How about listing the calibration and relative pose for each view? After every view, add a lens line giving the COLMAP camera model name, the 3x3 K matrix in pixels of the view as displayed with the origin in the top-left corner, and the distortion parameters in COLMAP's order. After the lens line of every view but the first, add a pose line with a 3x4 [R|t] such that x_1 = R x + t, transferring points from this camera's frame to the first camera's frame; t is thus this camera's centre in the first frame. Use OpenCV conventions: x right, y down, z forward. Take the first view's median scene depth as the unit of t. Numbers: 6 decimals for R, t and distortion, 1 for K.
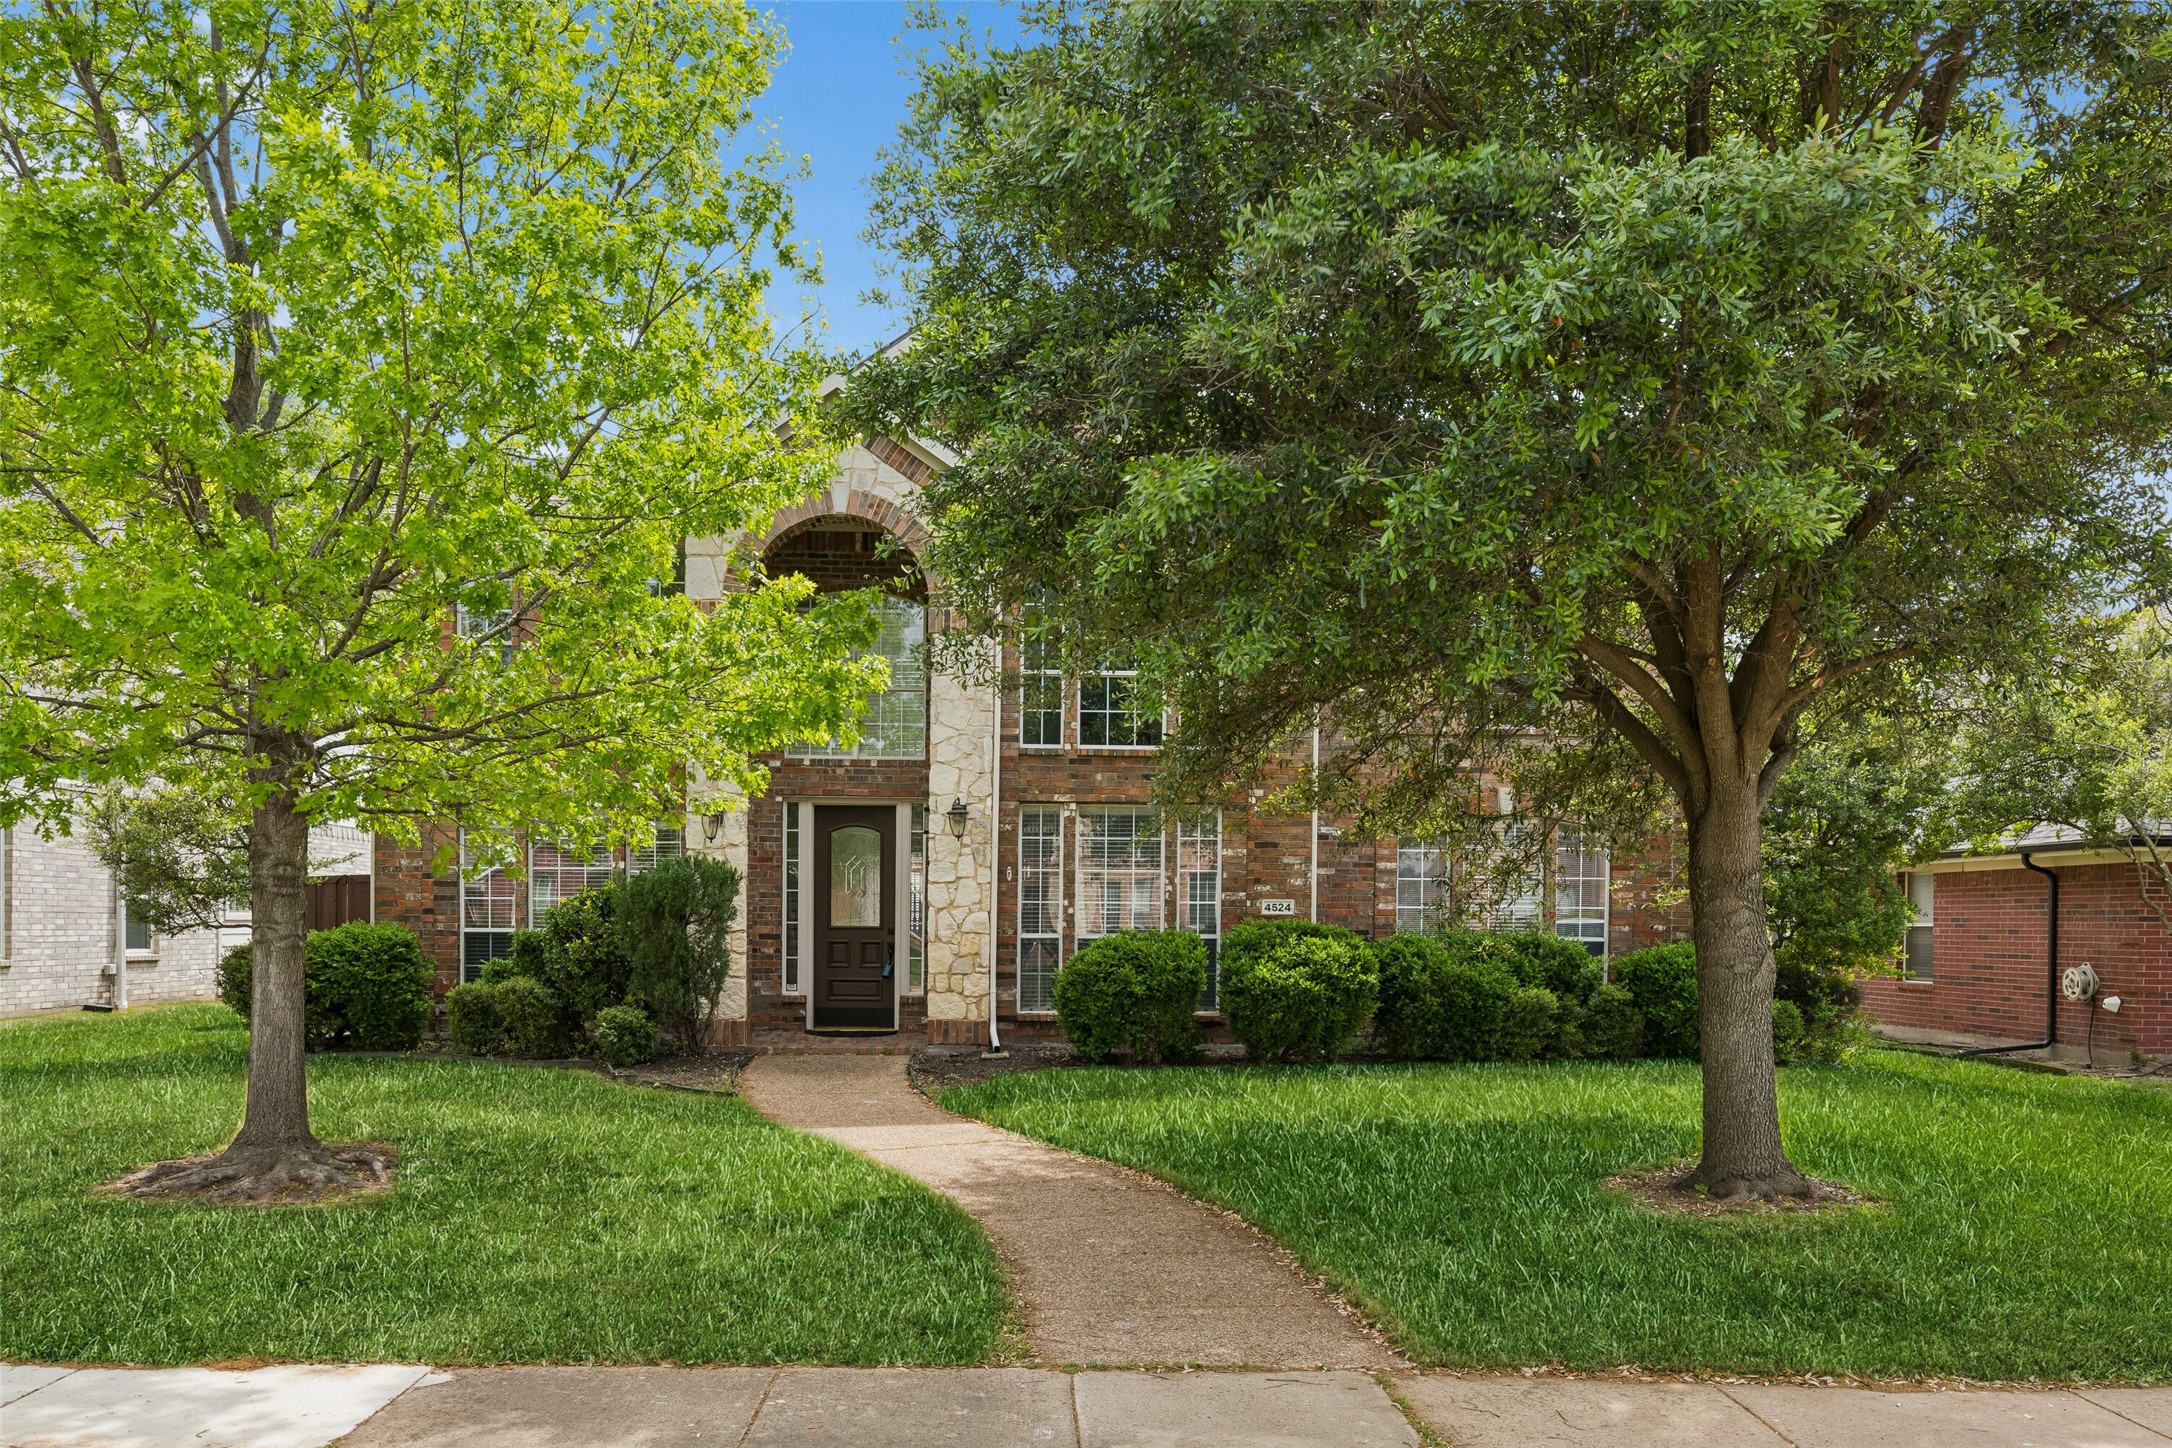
lens RADIAL K [[1609.1, 0, 1086.0], [0, 1609.1, 724.0], [0, 0, 1]] dist [0.005133, 0.000645]
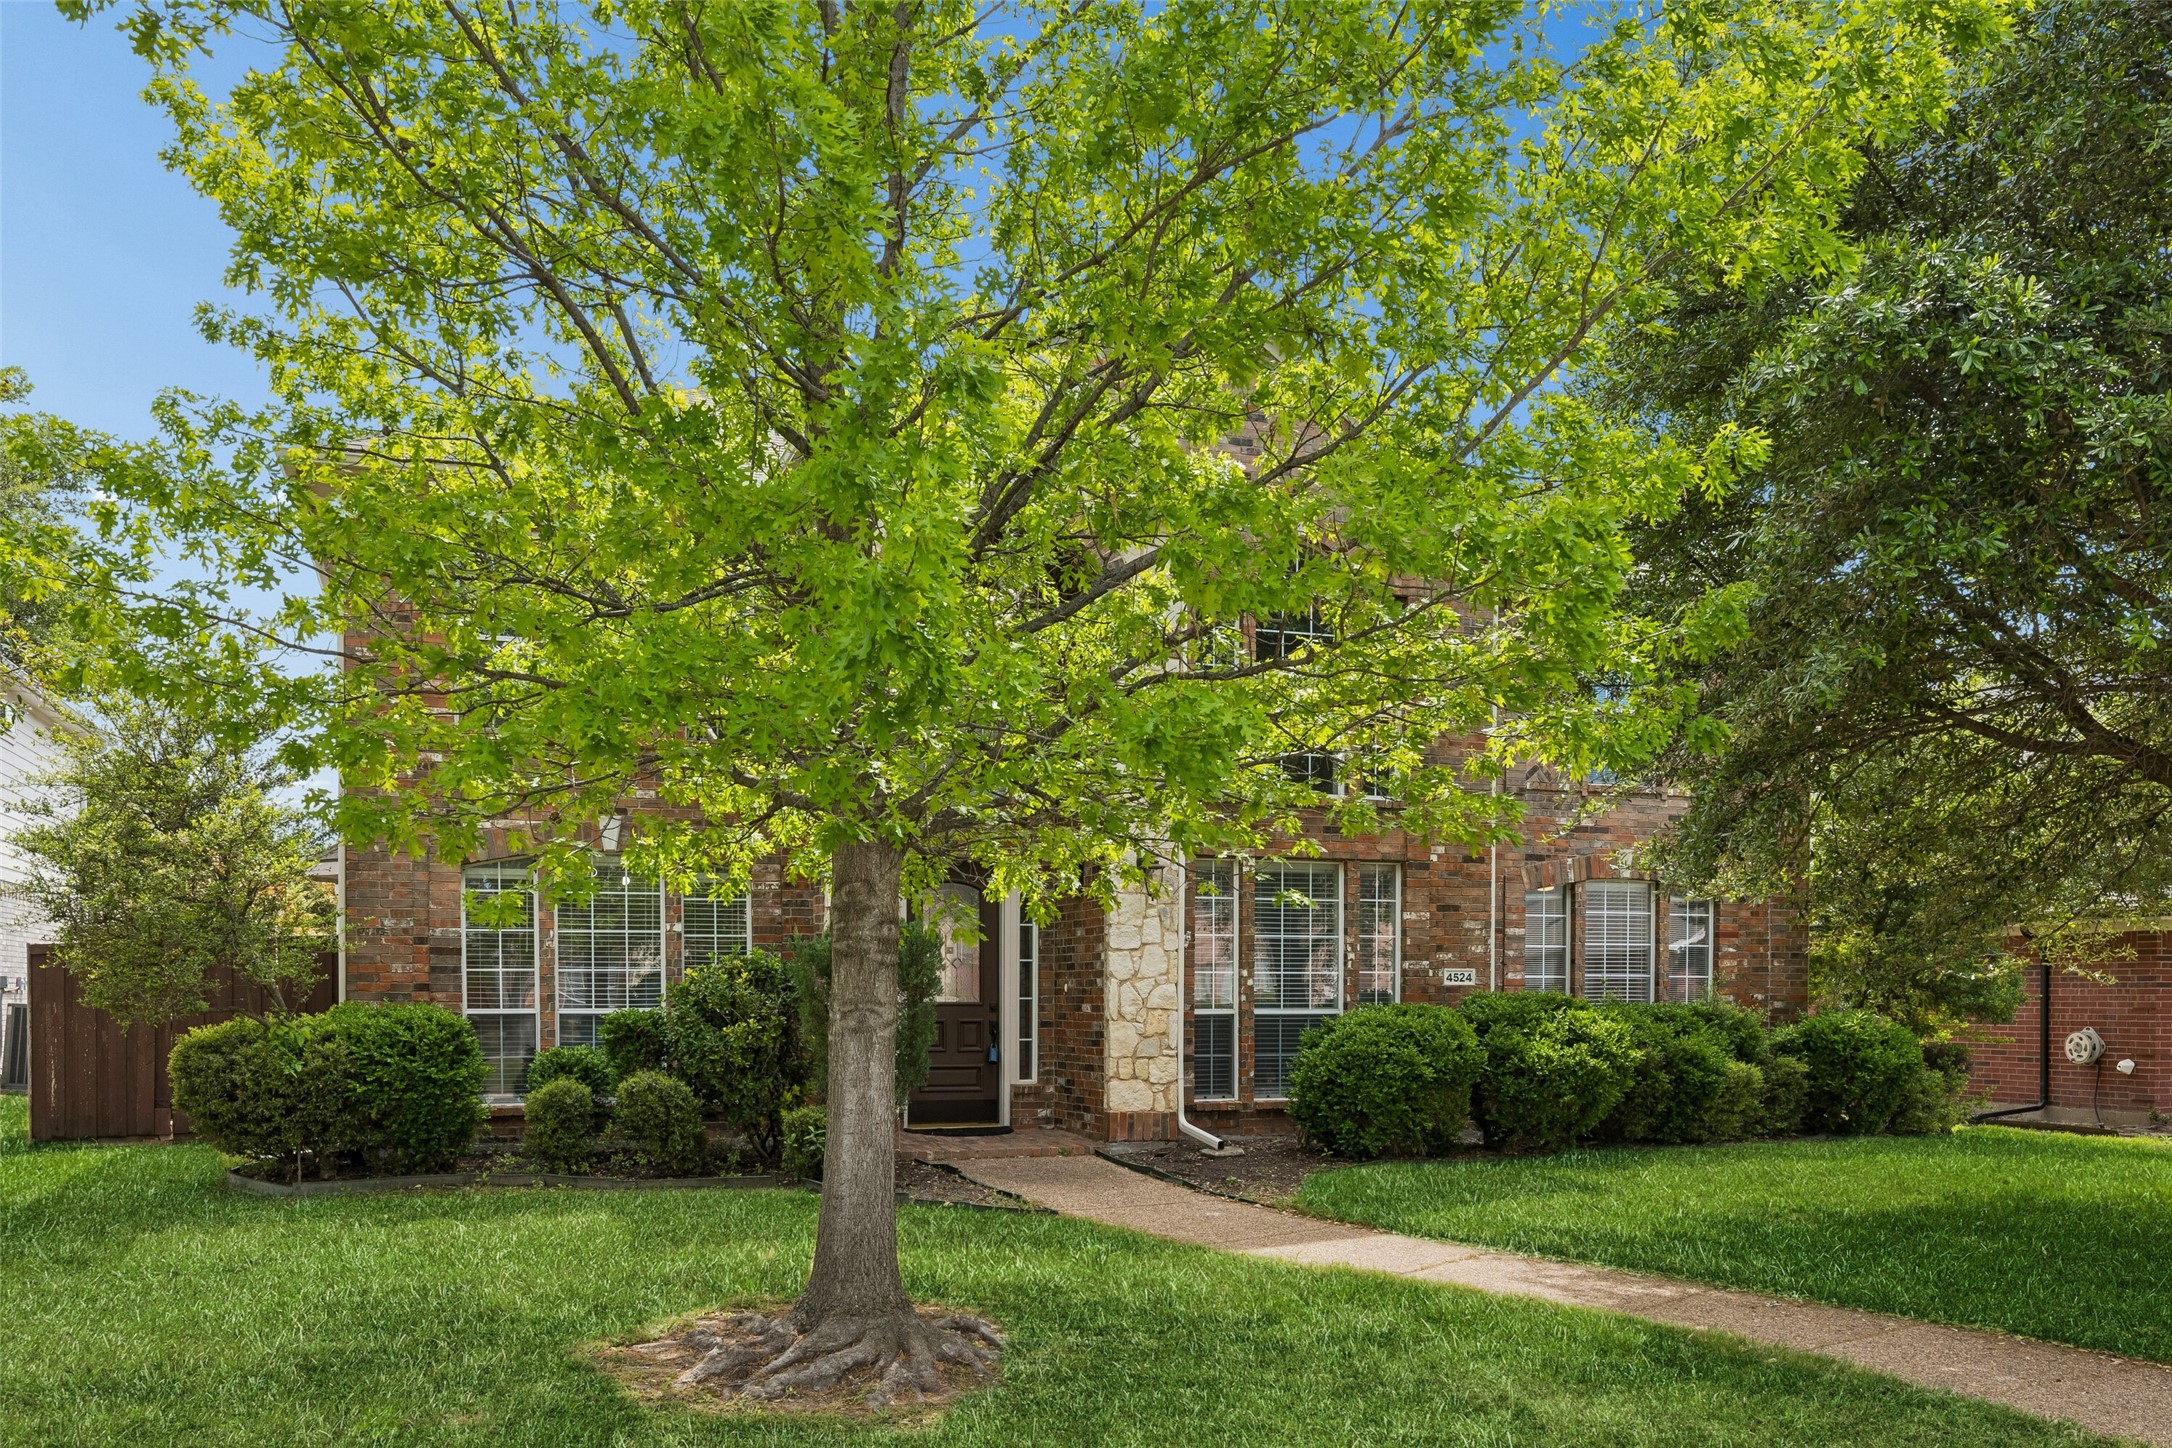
lens RADIAL K [[1724.3, 0, 1086.0], [0, 1724.3, 724.0], [0, 0, 1]] dist [0.005267, -0.000706]
pose [[0.955351, 0.038742, 0.292923, -0.381577], [-0.029209, 0.998894, -0.036849, 0.013551], [-0.294026, 0.026647, 0.955426, 0.132197]]
